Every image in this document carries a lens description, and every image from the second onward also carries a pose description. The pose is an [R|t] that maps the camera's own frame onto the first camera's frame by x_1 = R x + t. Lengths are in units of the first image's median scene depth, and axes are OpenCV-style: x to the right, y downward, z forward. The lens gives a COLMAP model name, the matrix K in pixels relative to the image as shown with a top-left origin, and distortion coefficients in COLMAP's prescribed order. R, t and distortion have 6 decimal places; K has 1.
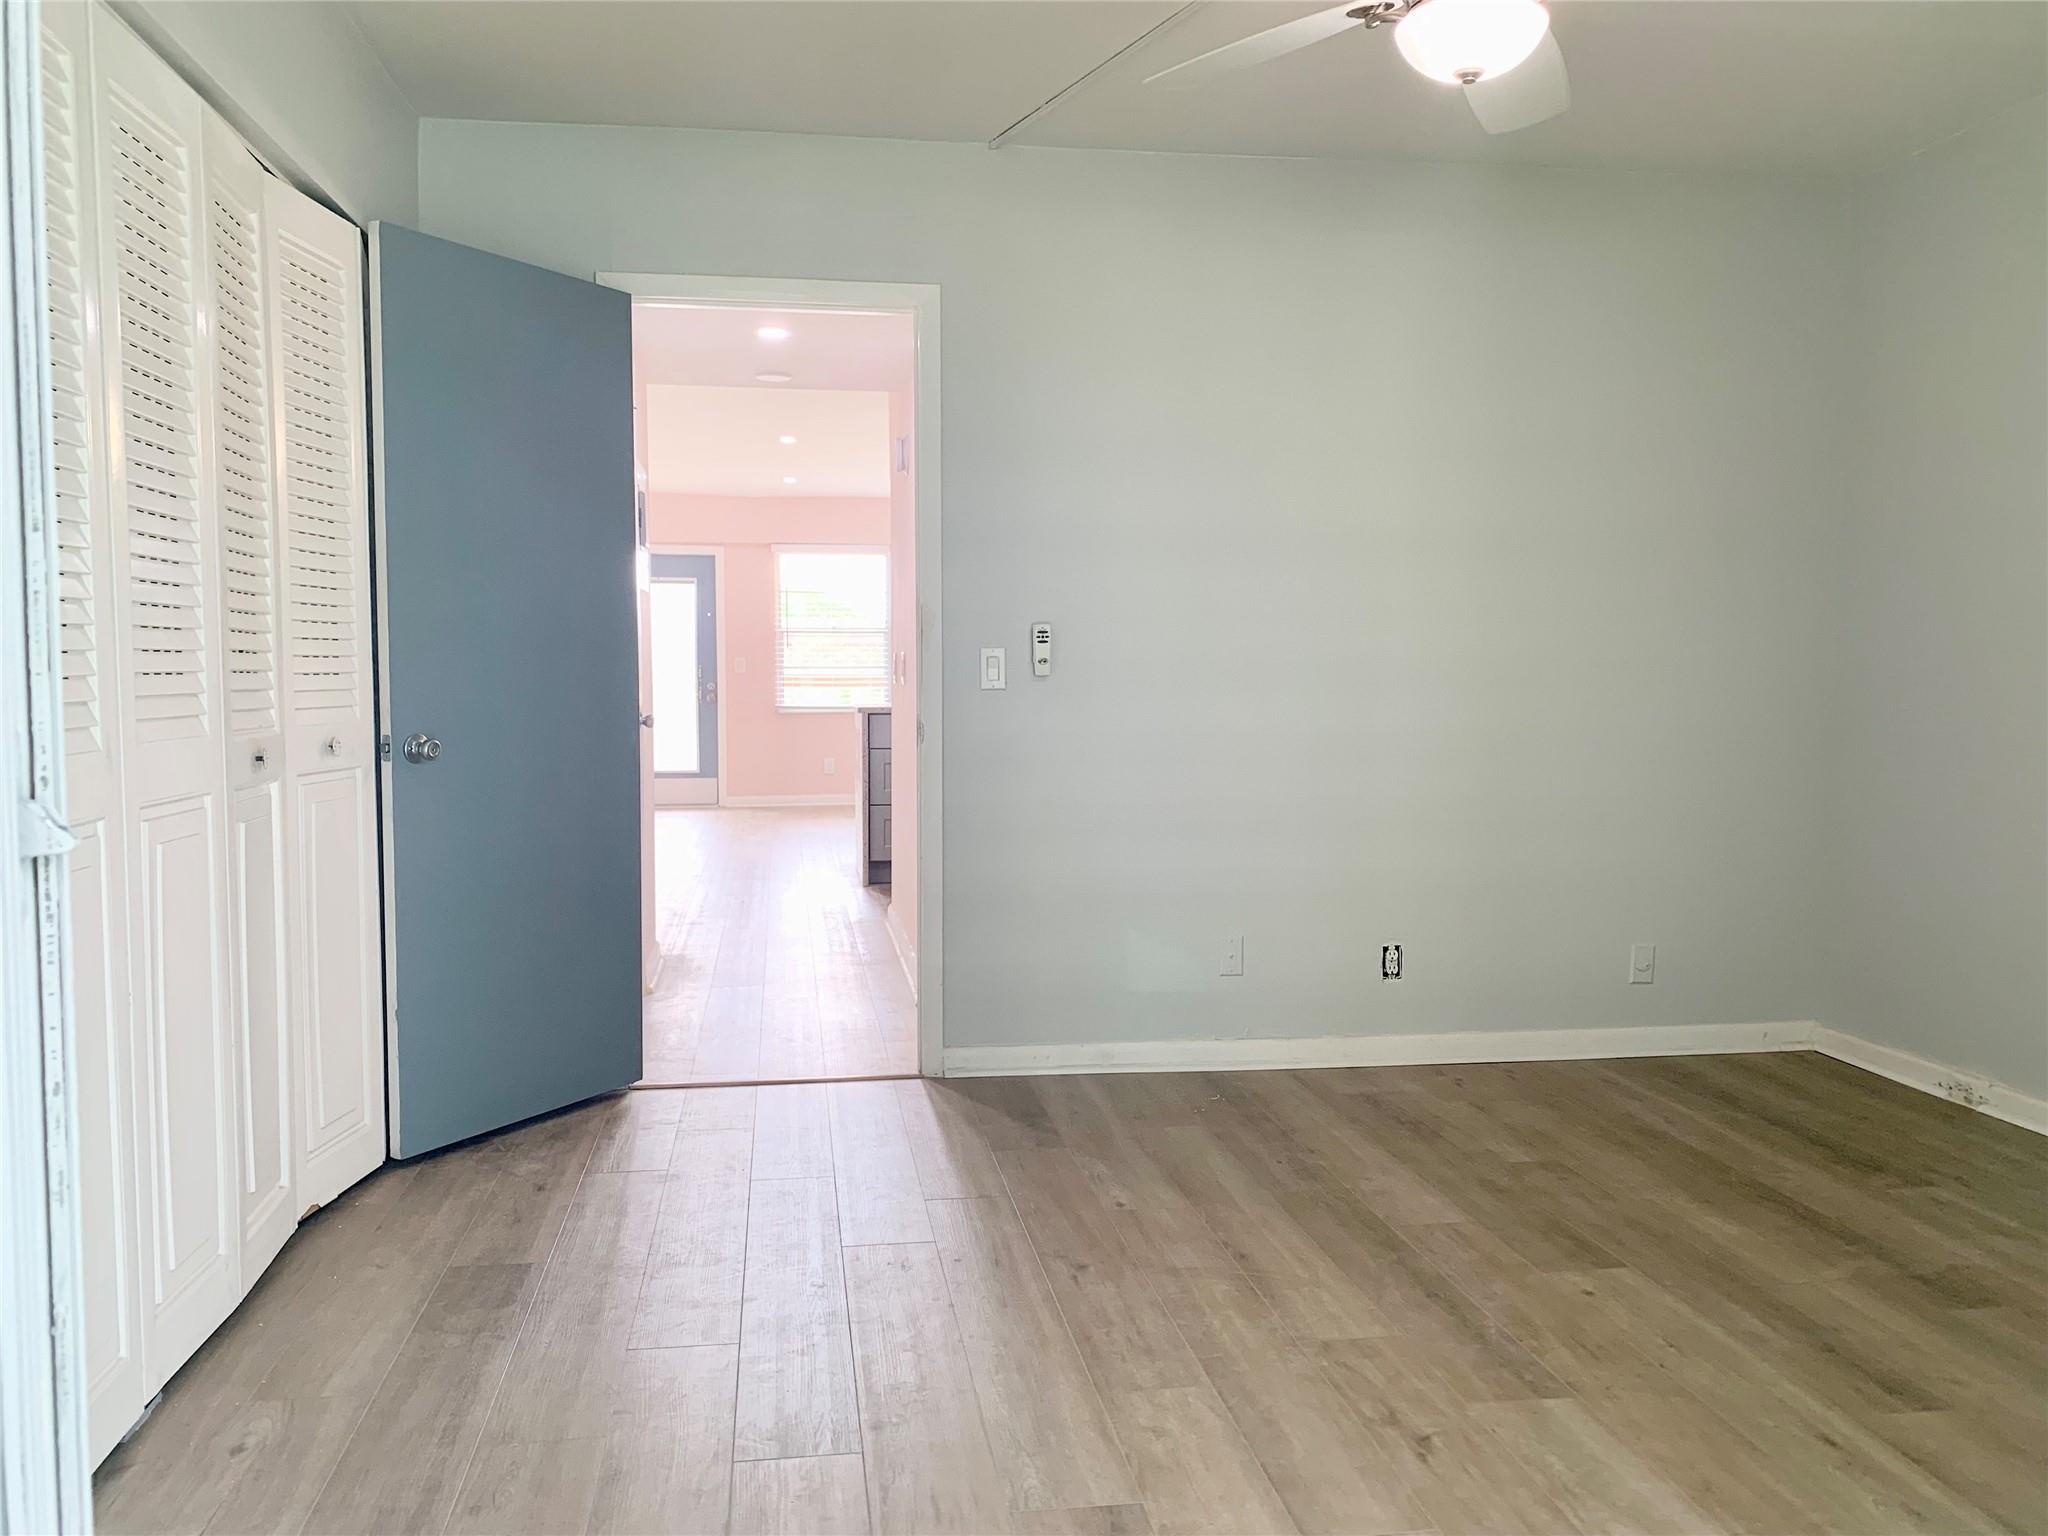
lens RADIAL K [[1569.2, 0, 1022.3], [0, 1569.2, 761.0], [0, 0, 1]] dist [0.029536, -0.035889]
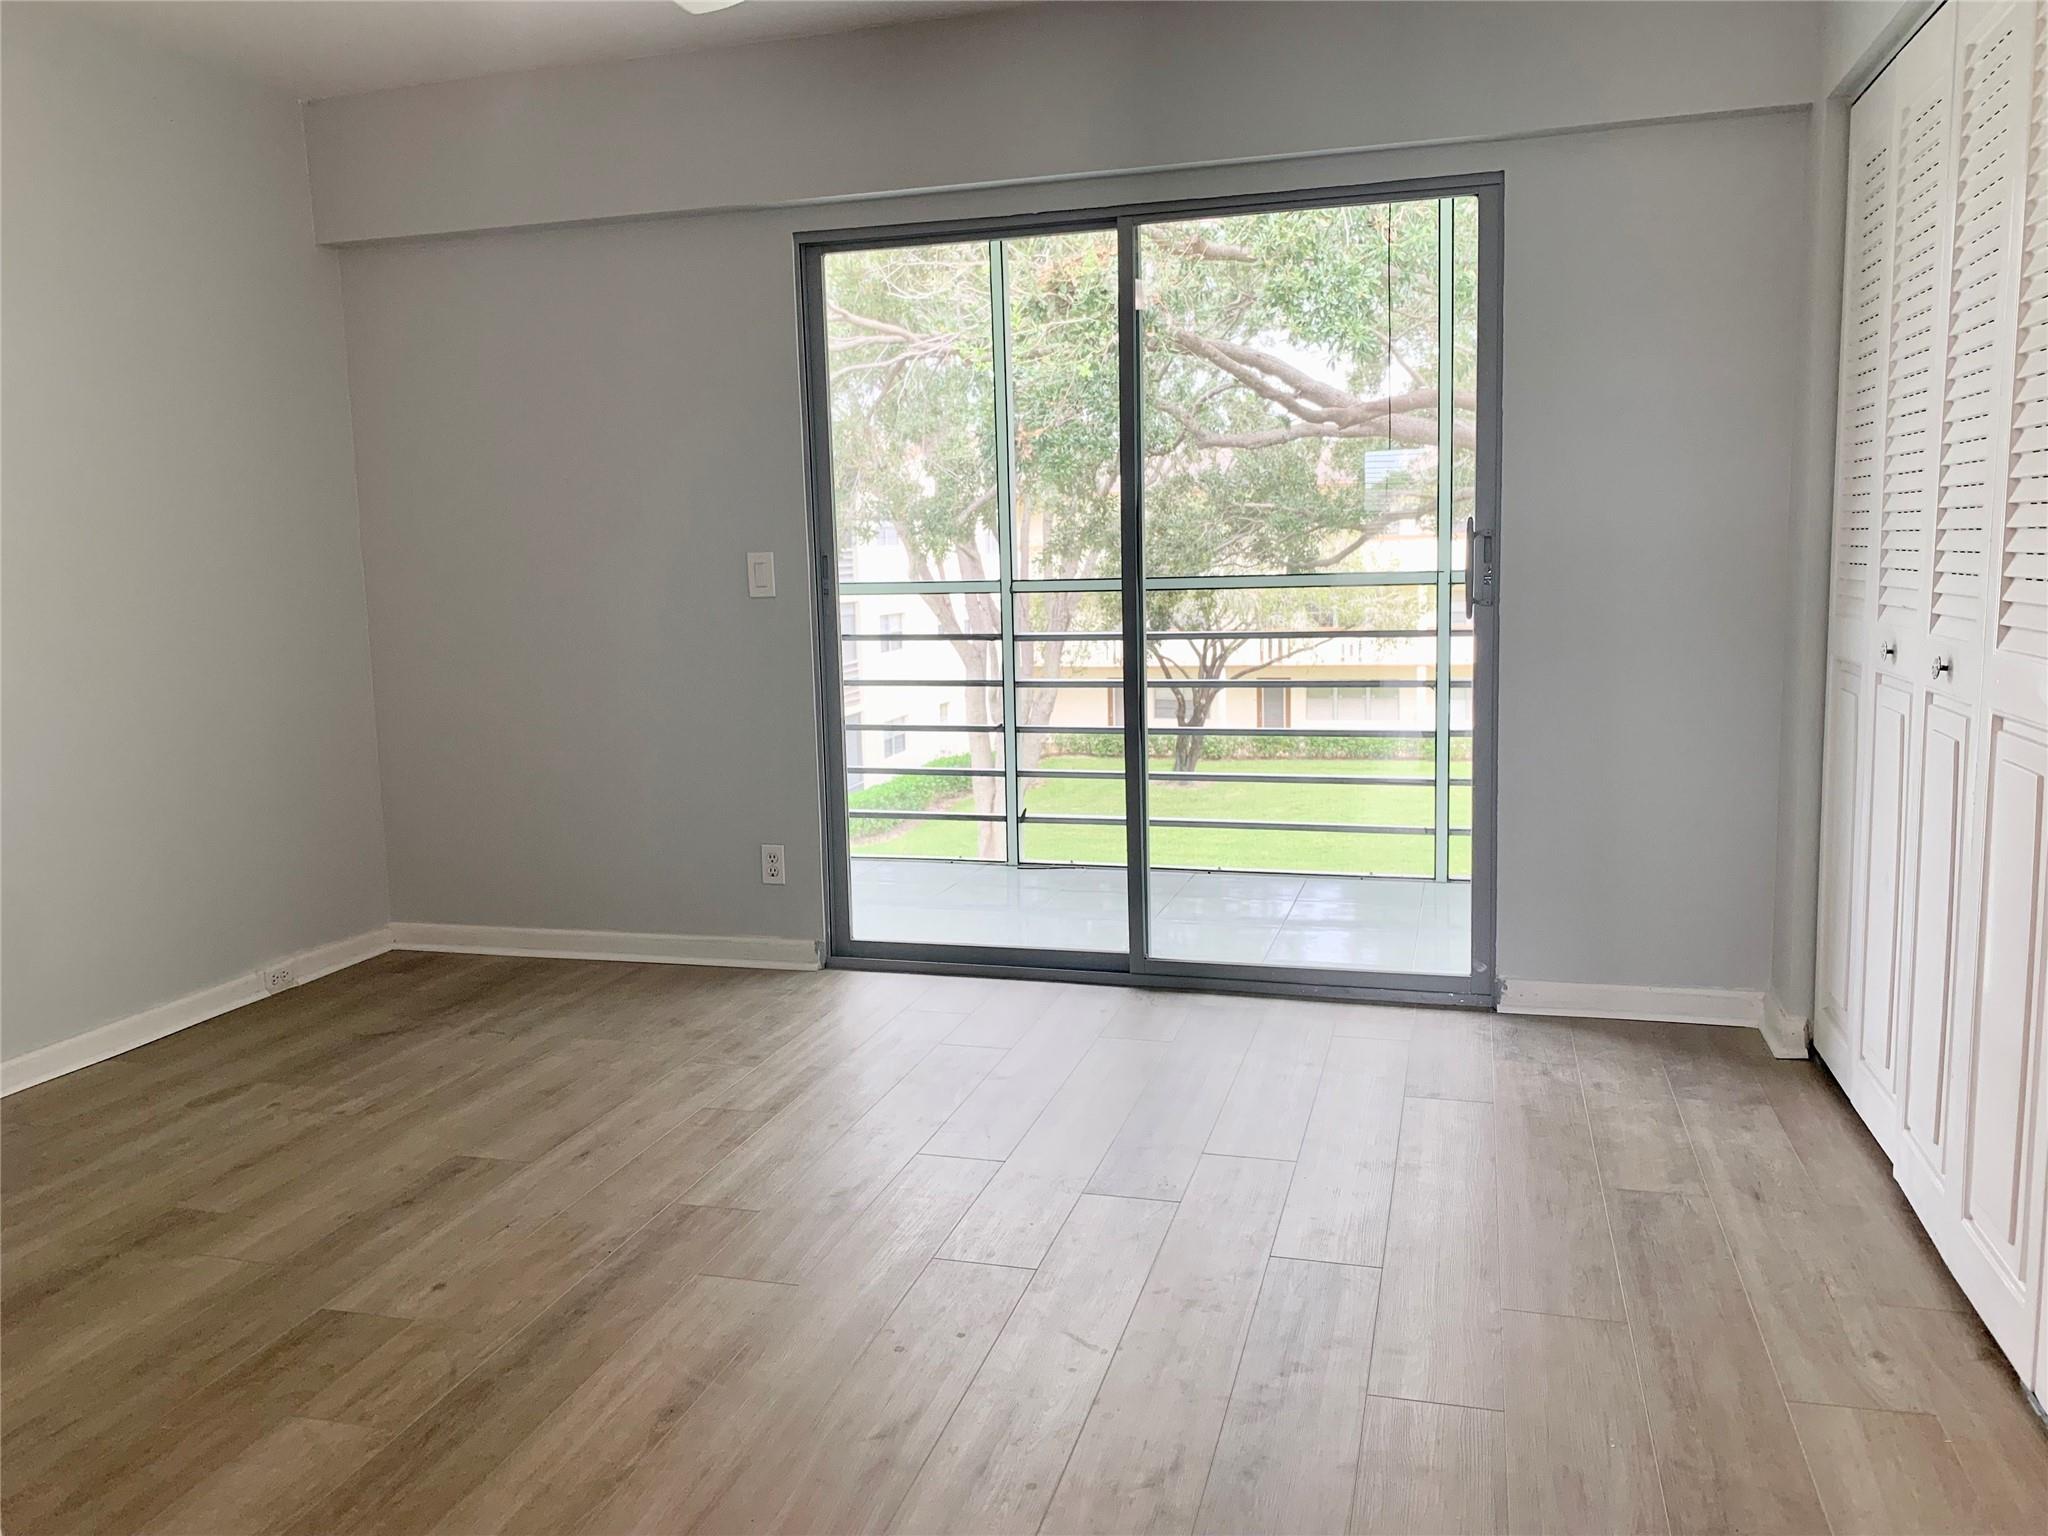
lens RADIAL K [[1569.2, 0, 1020.3], [0, 1569.2, 765.1], [0, 0, 1]] dist [0.029536, -0.035889]
pose [[-0.908323, -0.033334, 0.416939, -0.338540], [0.052289, 0.979950, 0.192261, -0.125879], [-0.414988, 0.196437, -0.888368, 1.695769]]
